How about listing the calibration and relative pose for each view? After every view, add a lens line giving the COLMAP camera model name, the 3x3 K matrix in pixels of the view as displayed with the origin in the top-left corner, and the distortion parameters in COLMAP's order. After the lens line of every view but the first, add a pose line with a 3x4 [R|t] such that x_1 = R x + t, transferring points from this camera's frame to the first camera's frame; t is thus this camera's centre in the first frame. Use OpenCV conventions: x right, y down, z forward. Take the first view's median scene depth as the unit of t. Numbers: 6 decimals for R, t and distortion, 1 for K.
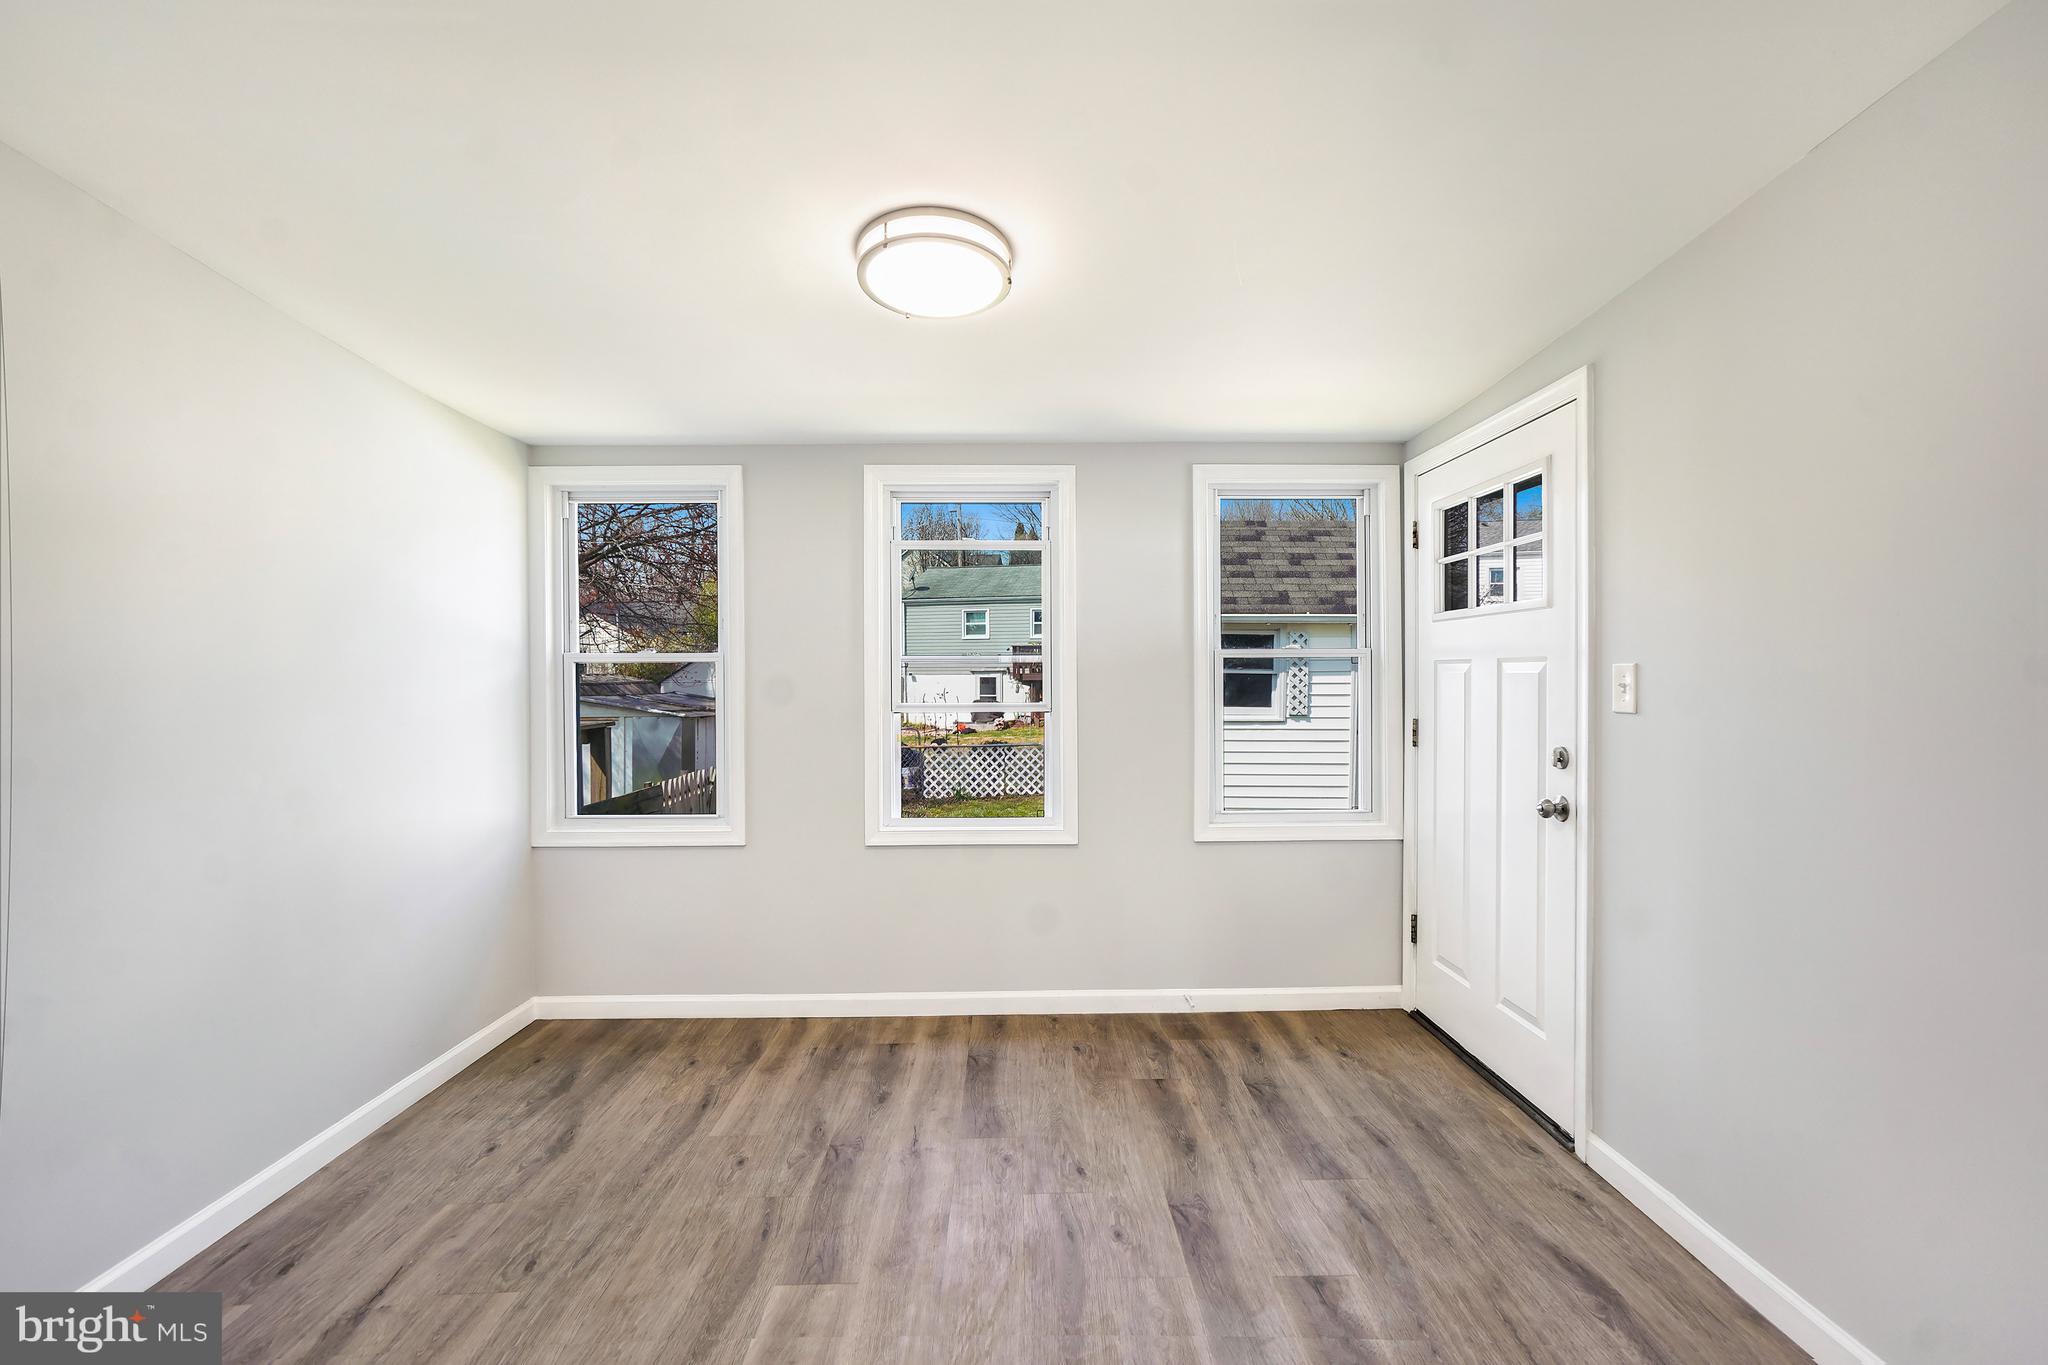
lens RADIAL K [[853.0, 0, 1024.0], [0, 853.0, 682.5], [0, 0, 1]] dist [0.000389, 0.018077]
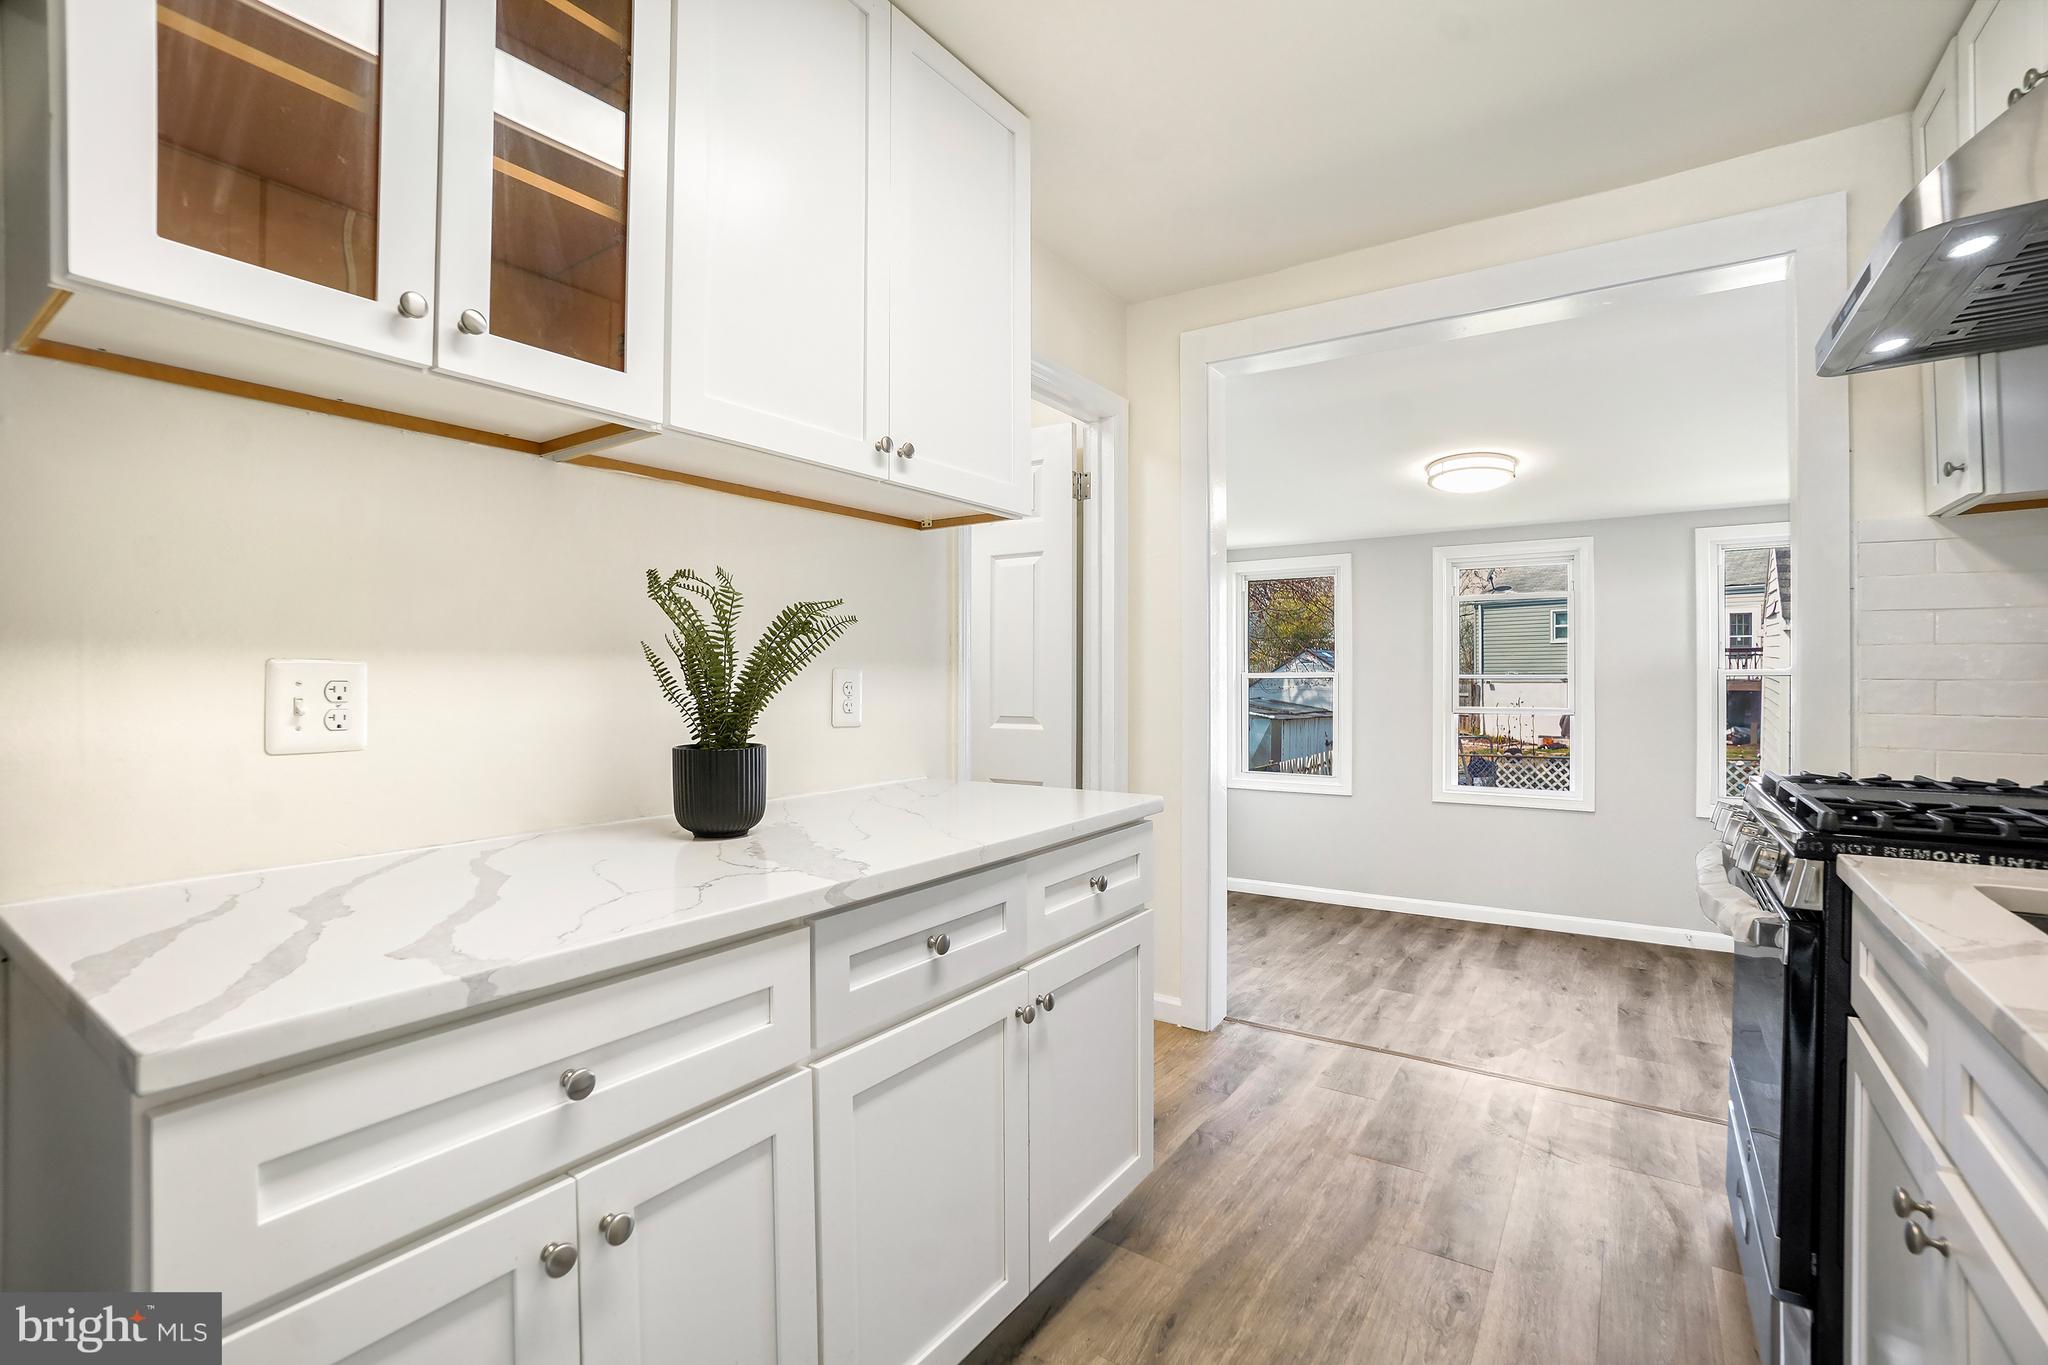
lens RADIAL K [[911.9, 0, 1031.6], [0, 911.9, 678.0], [0, 0, 1]] dist [-0.065801, 0.024535]
pose [[0.821285, 0.003333, -0.570509, 0.160913], [-0.010341, 0.999906, -0.009046, -0.004482], [0.570425, 0.013329, 0.821241, -0.821974]]
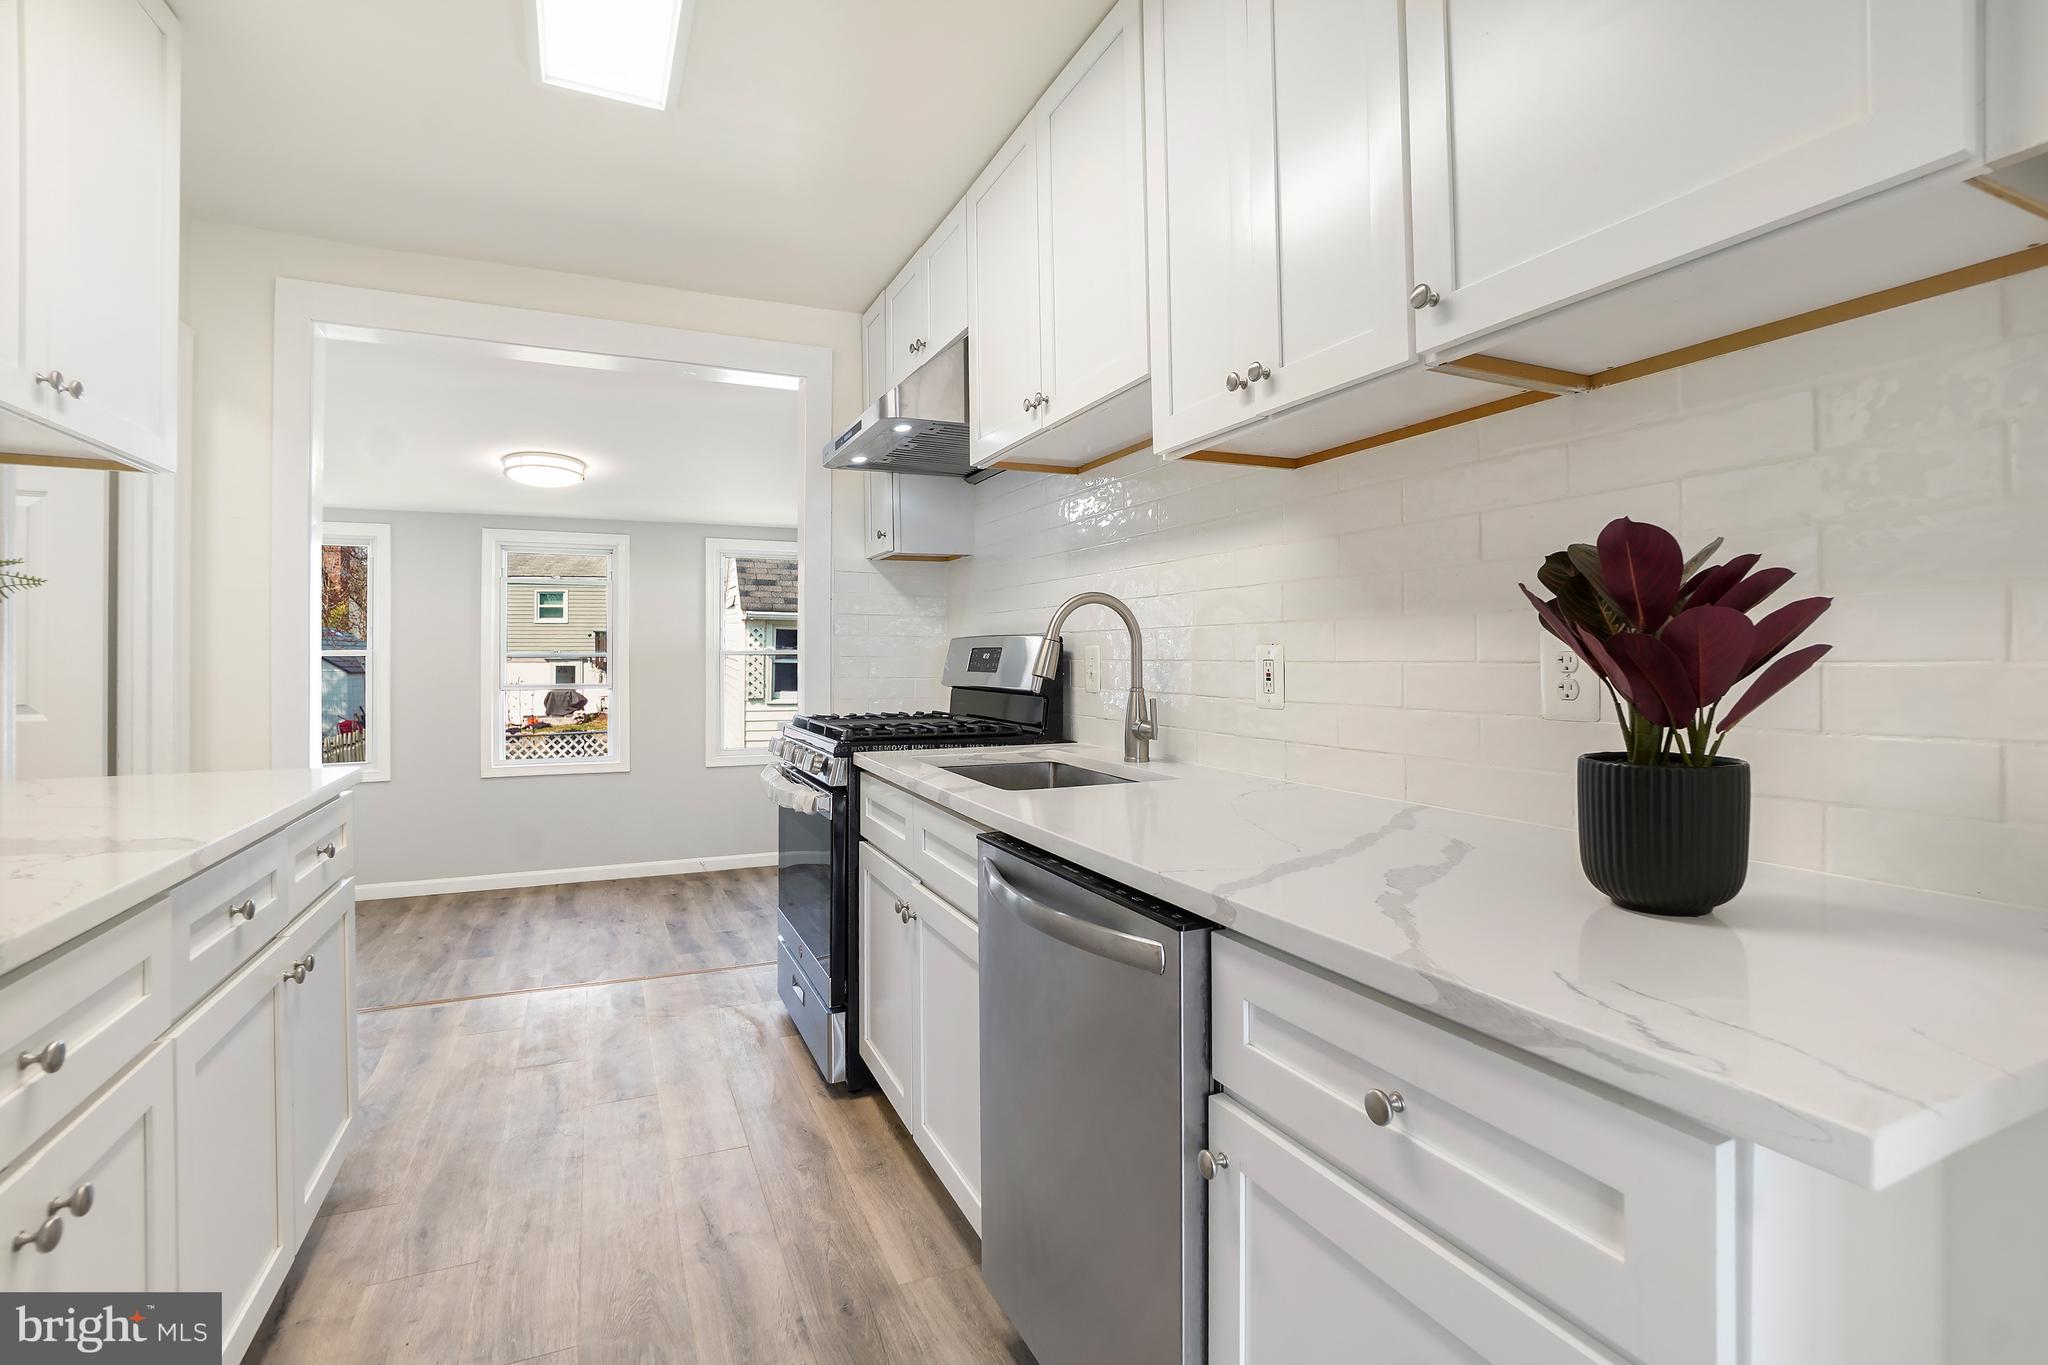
lens RADIAL K [[948.0, 0, 1029.1], [0, 948.0, 659.1], [0, 0, 1]] dist [-0.060142, 0.022590]
pose [[0.913620, 0.004090, 0.406549, 0.037010], [0.001272, 0.999916, -0.012919, 0.002715], [-0.406568, 0.012321, 0.913537, -1.079050]]
